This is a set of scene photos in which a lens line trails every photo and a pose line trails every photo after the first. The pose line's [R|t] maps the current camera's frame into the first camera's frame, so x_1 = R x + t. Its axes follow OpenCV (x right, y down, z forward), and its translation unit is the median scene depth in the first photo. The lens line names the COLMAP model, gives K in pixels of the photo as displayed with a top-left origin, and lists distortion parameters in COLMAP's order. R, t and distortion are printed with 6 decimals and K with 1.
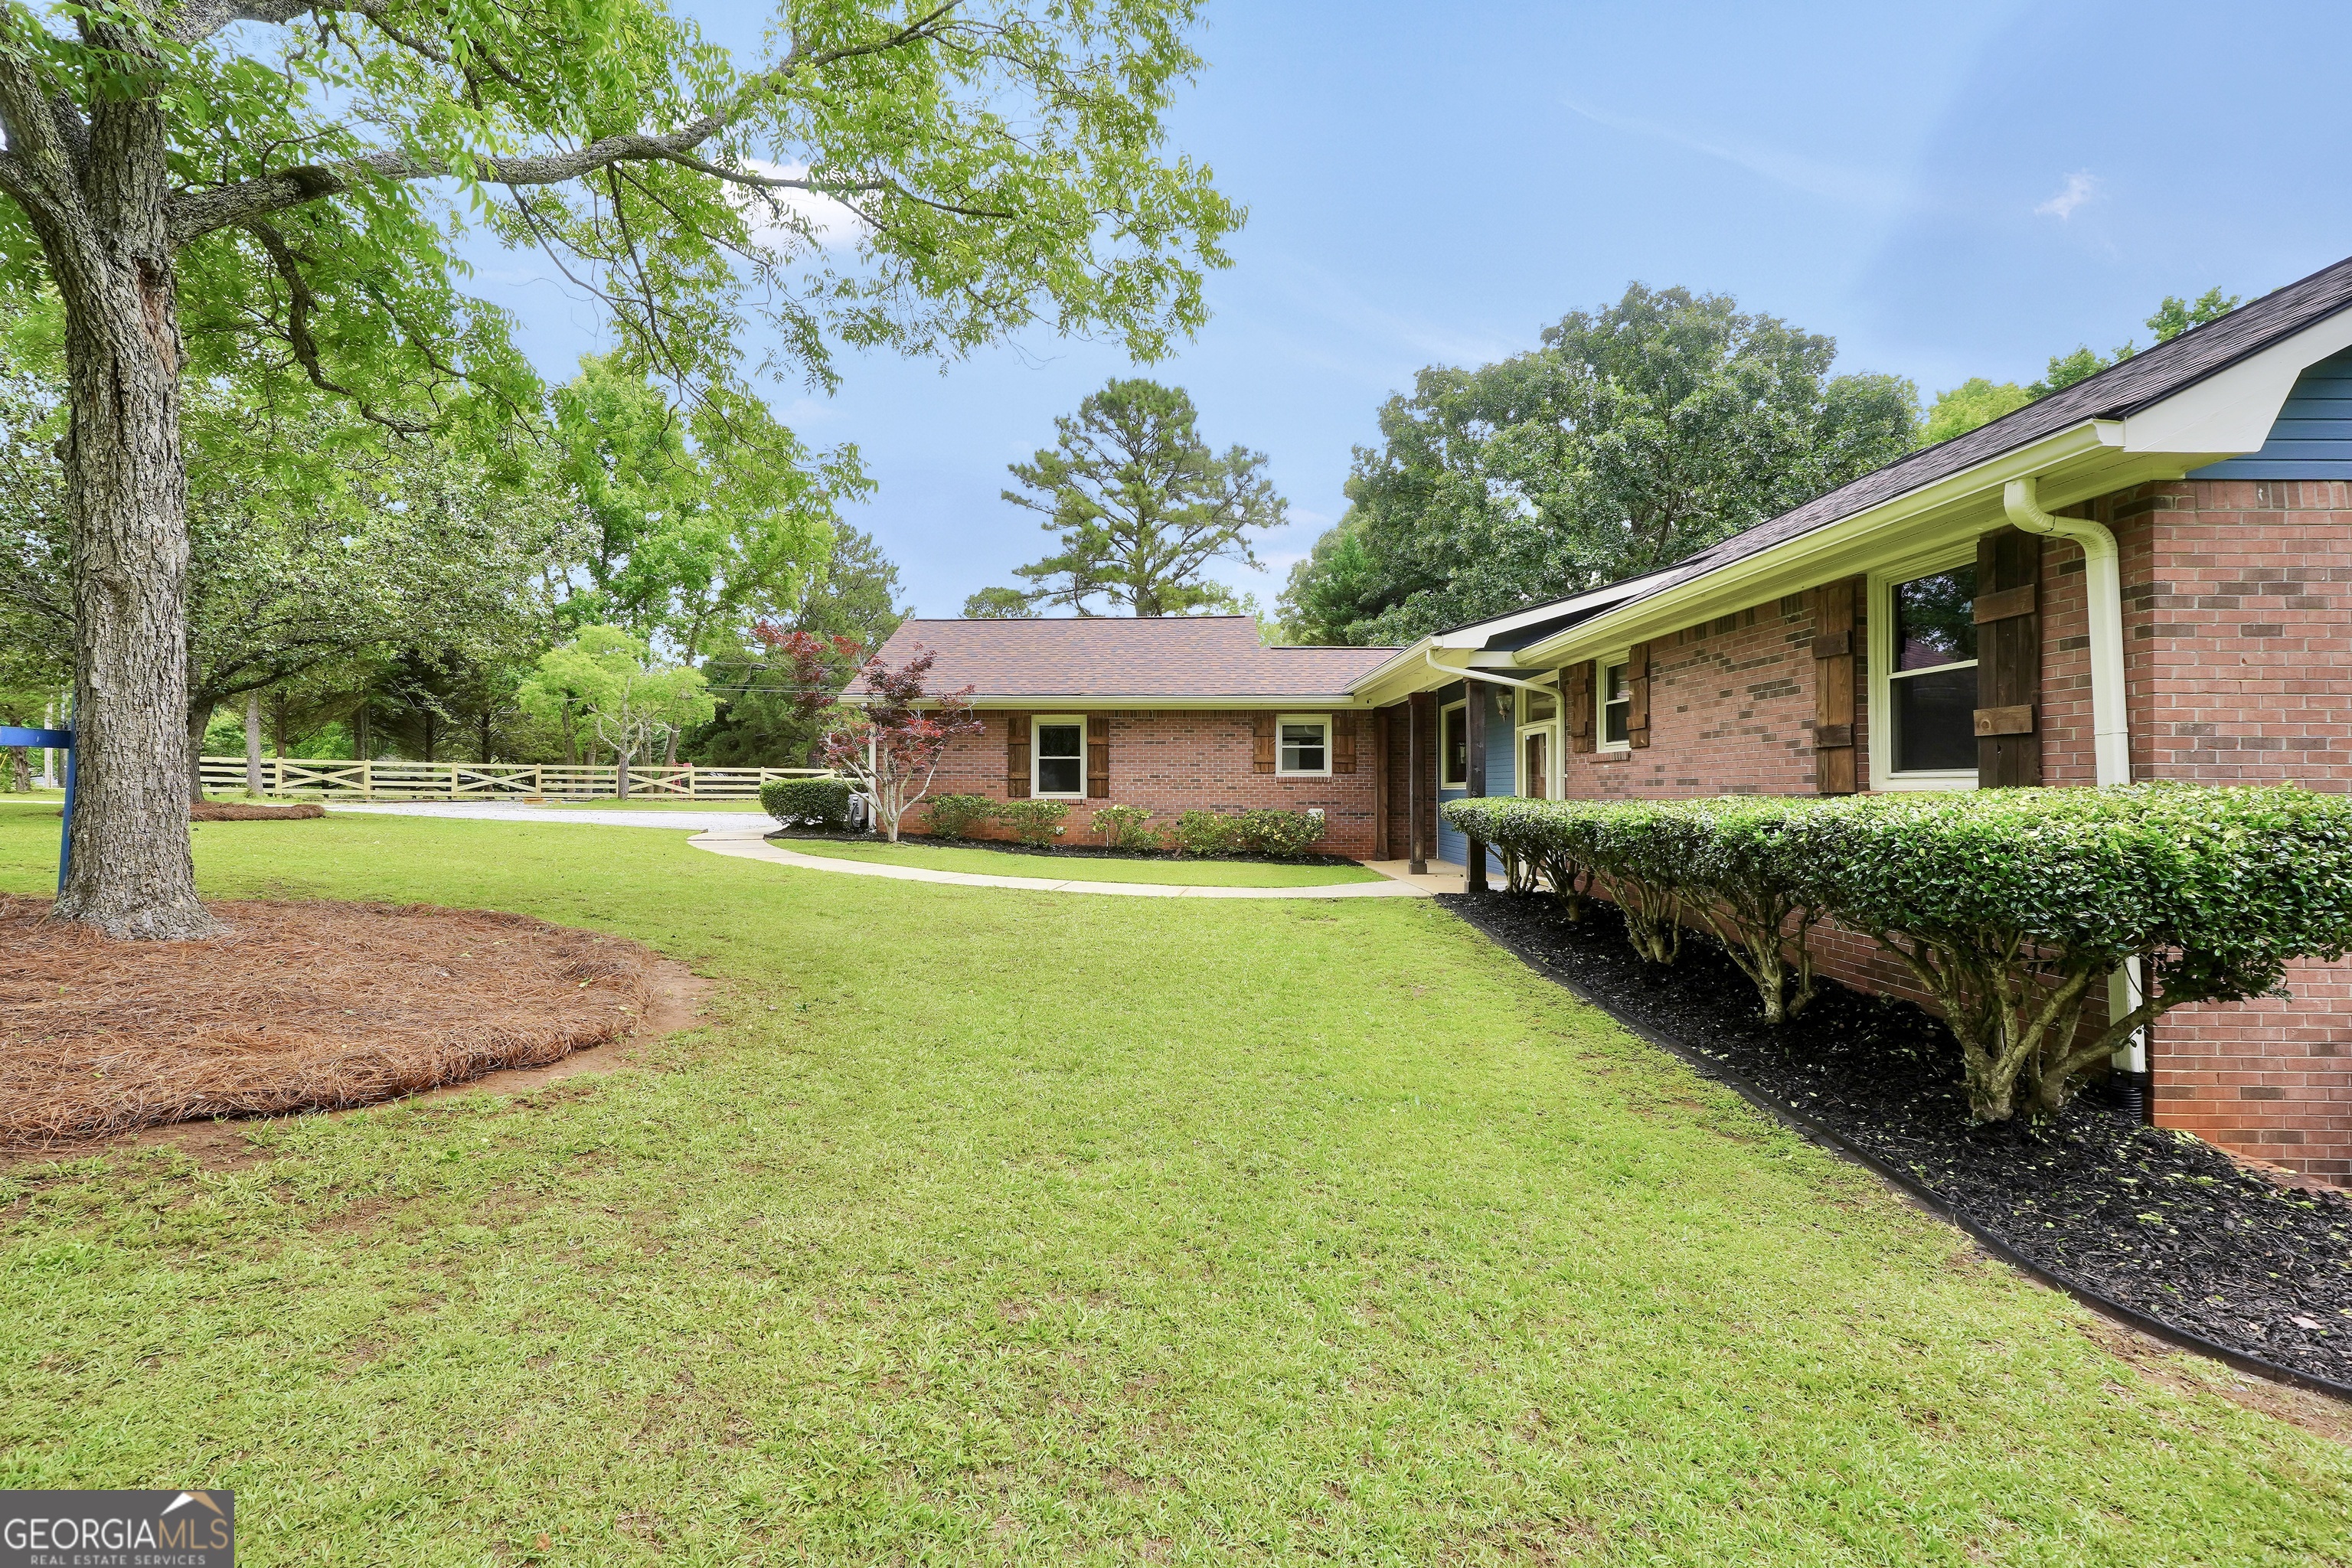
lens RADIAL K [[1002.3, 0, 1164.2], [0, 1002.3, 774.7], [0, 0, 1]] dist [-0.002205, -0.000016]
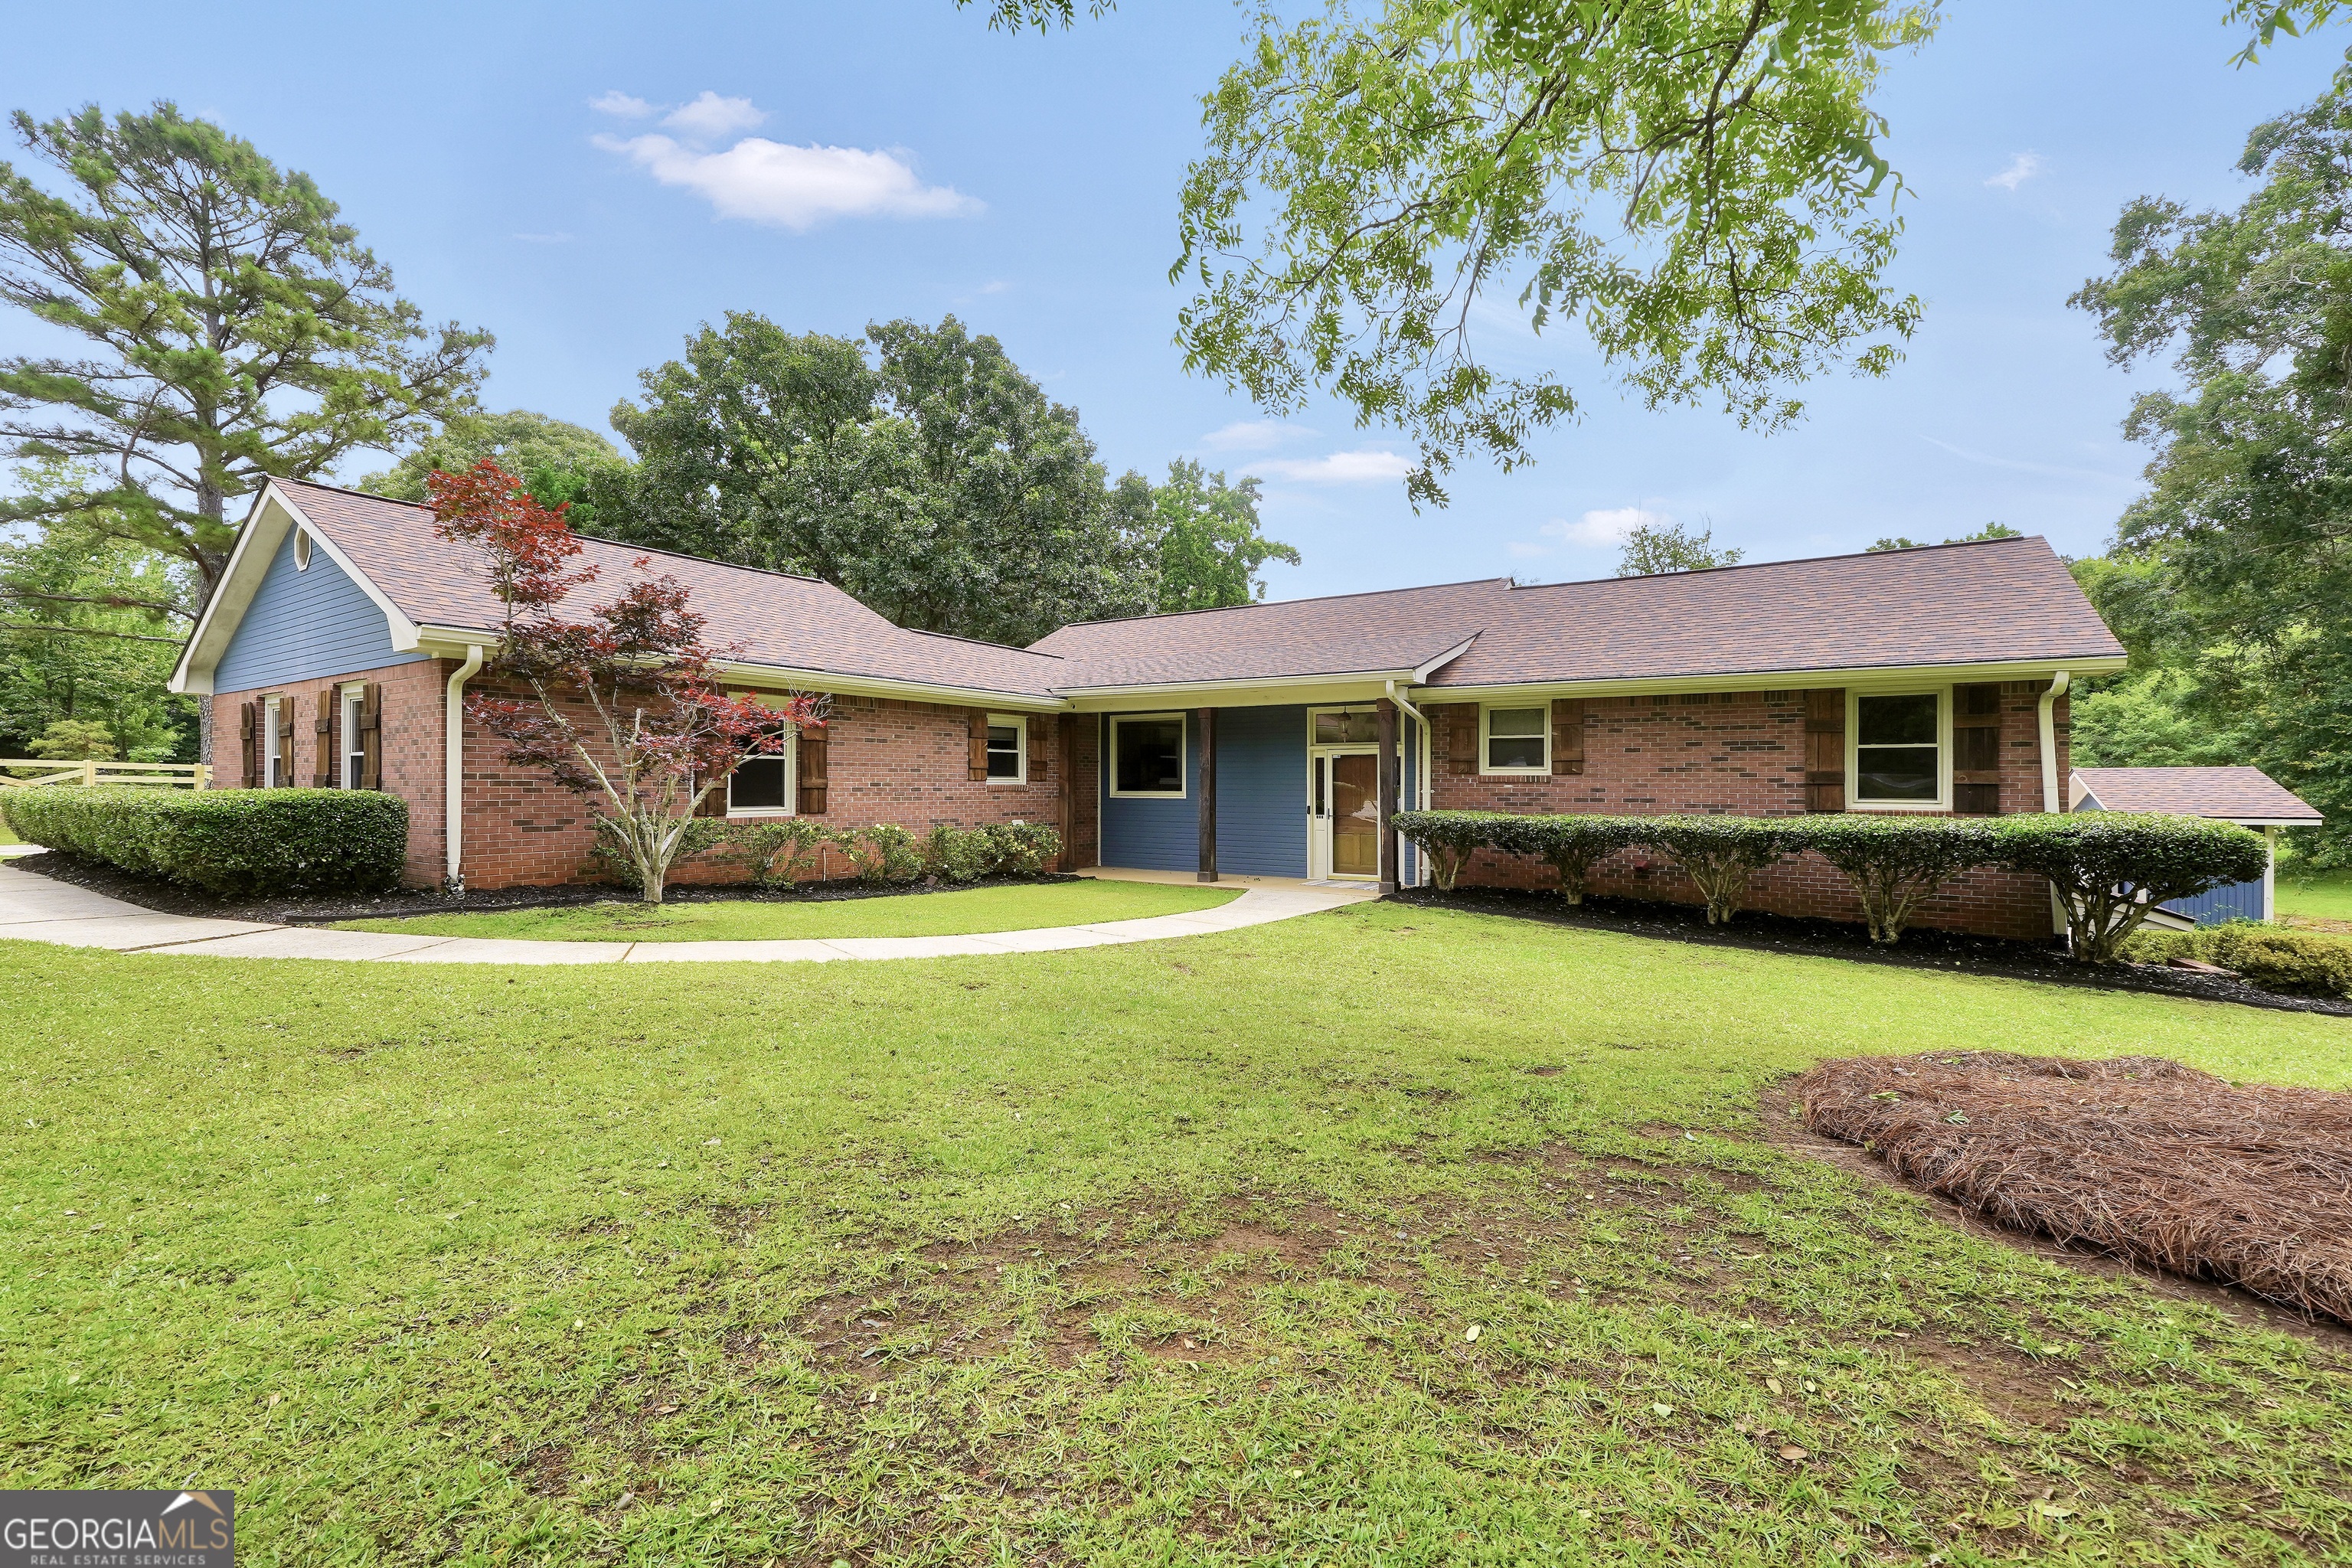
lens RADIAL K [[1002.3, 0, 1164.2], [0, 1002.3, 774.7], [0, 0, 1]] dist [-0.002205, -0.000016]
pose [[0.531842, 0.006545, 0.846818, -0.547534], [-0.016344, 0.999863, 0.002537, -0.011437], [-0.846686, -0.015190, 0.531876, 0.404165]]
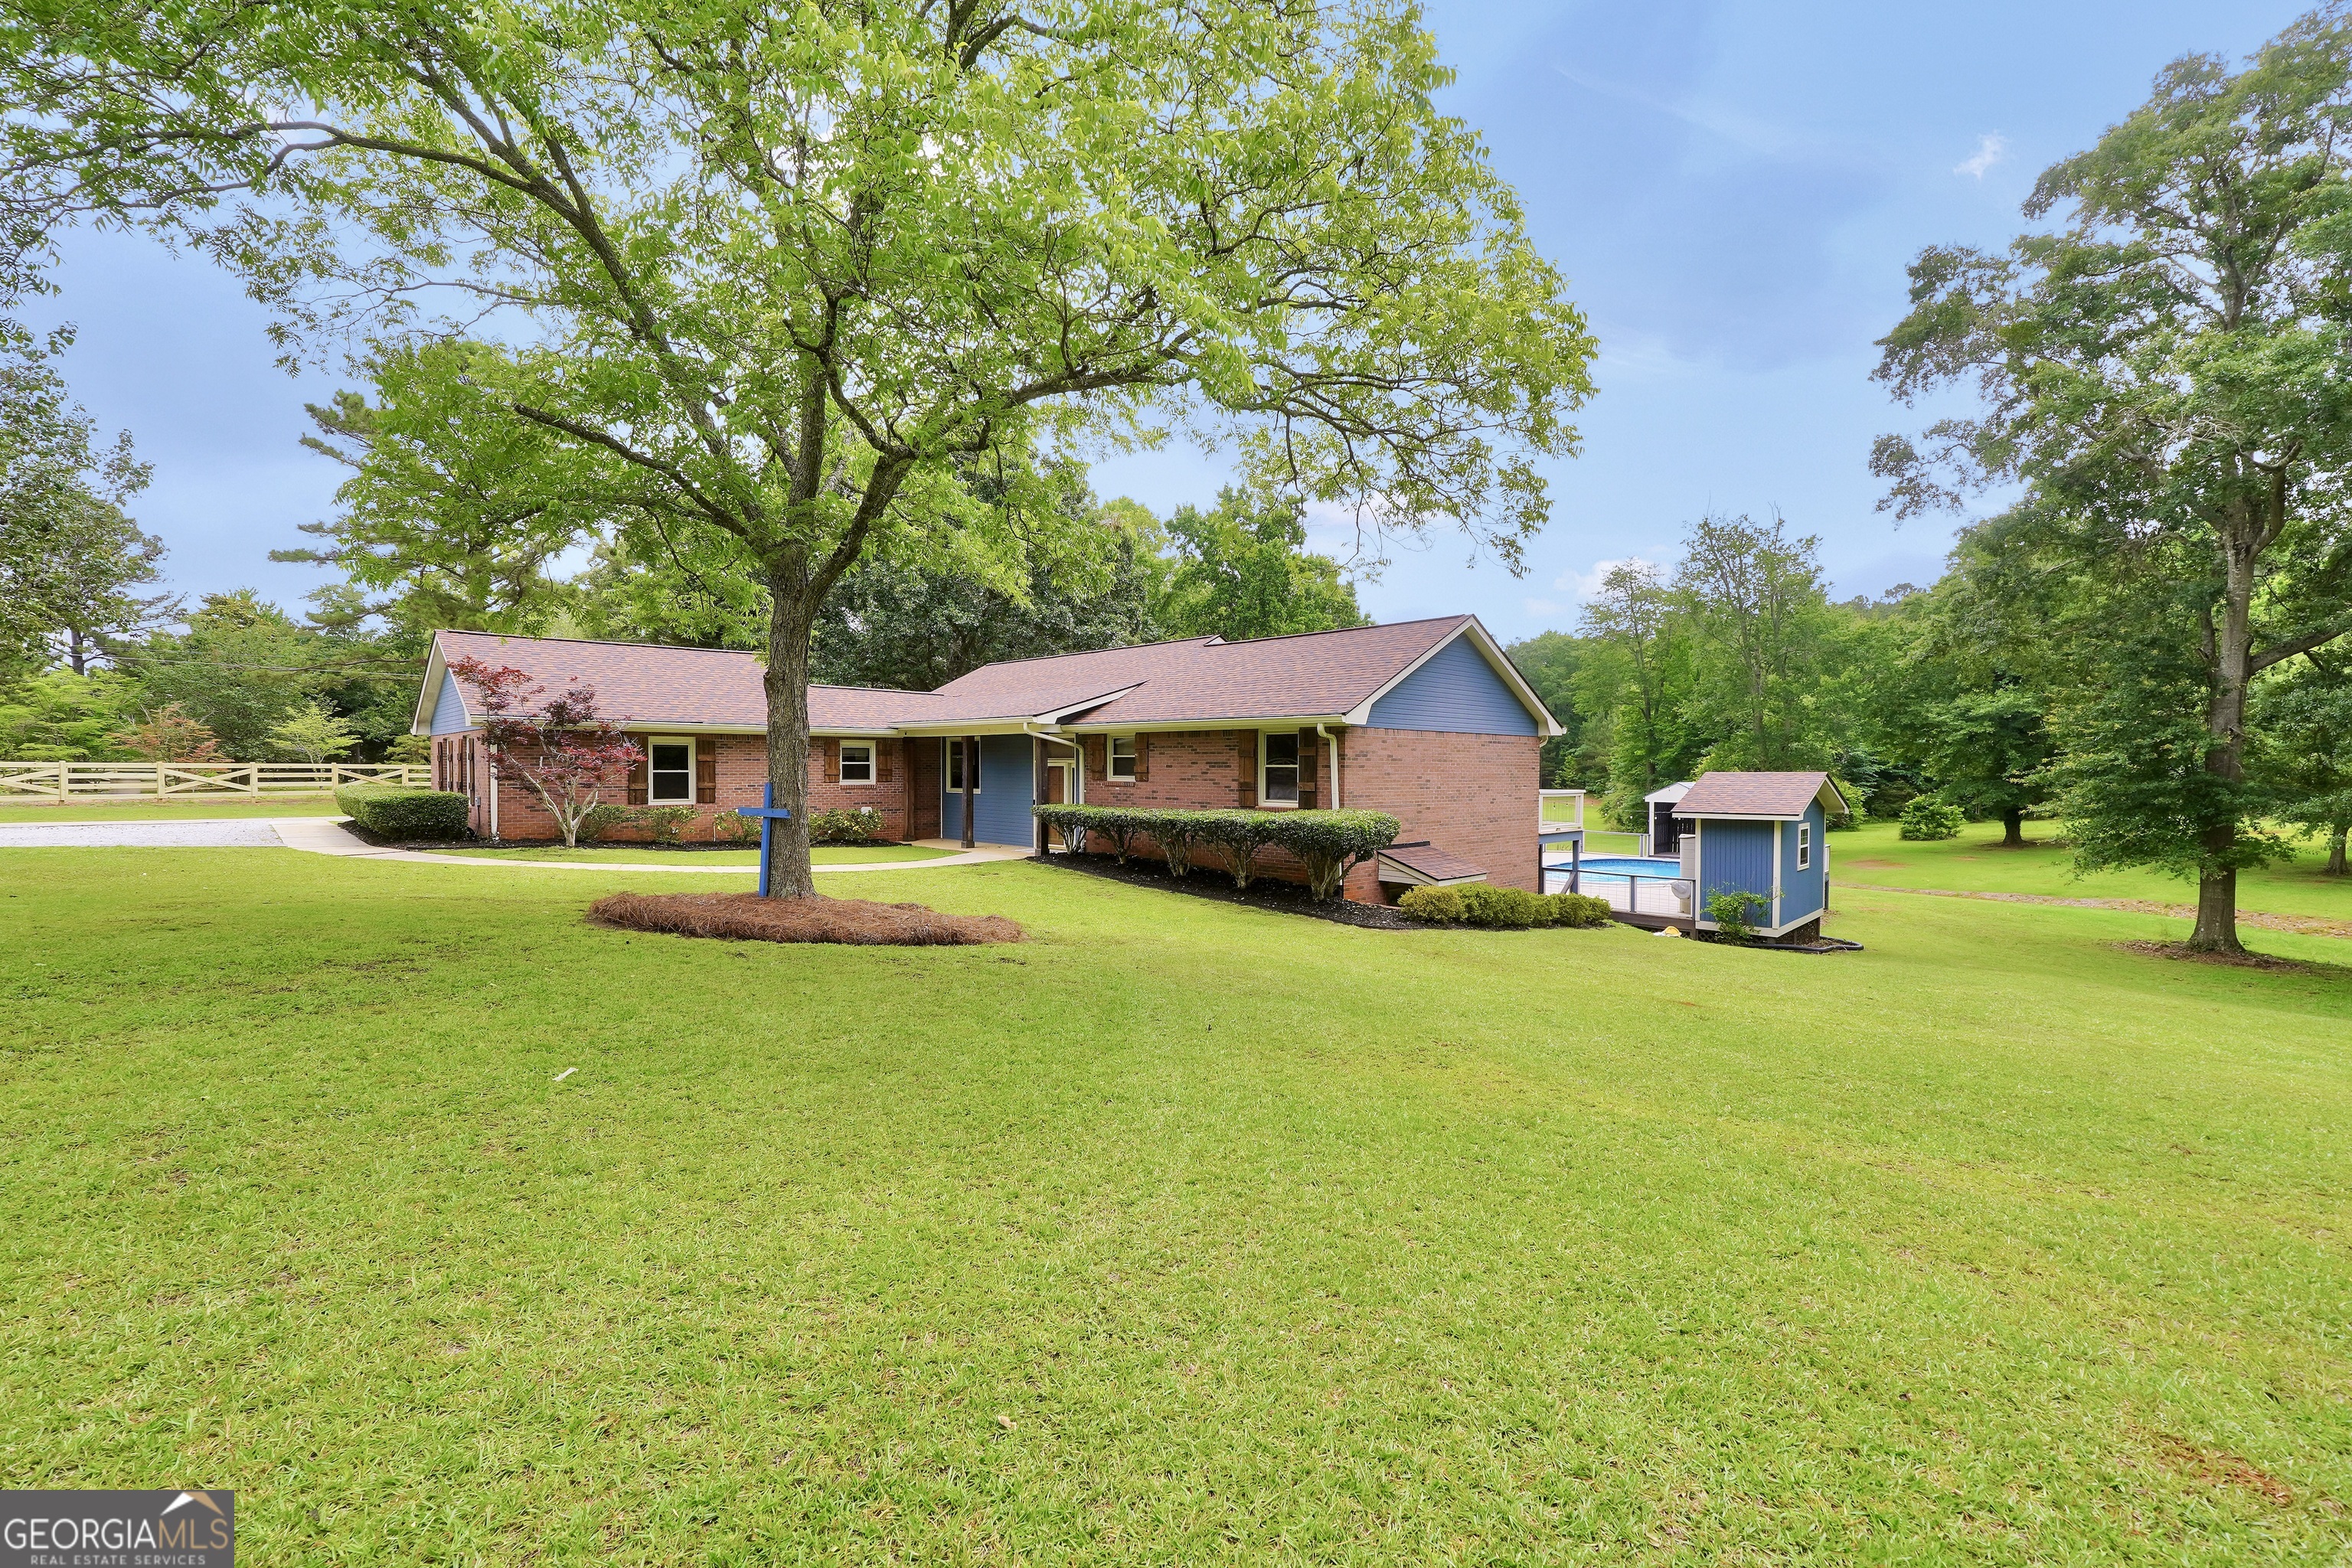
lens RADIAL K [[1023.6, 0, 1167.9], [0, 1023.6, 764.8], [0, 0, 1]] dist [-0.002340, -0.000243]
pose [[0.707814, 0.000729, 0.706398, -0.568769], [-0.013293, 0.999836, 0.012287, -0.049400], [-0.706274, -0.018087, 0.707708, -0.324062]]
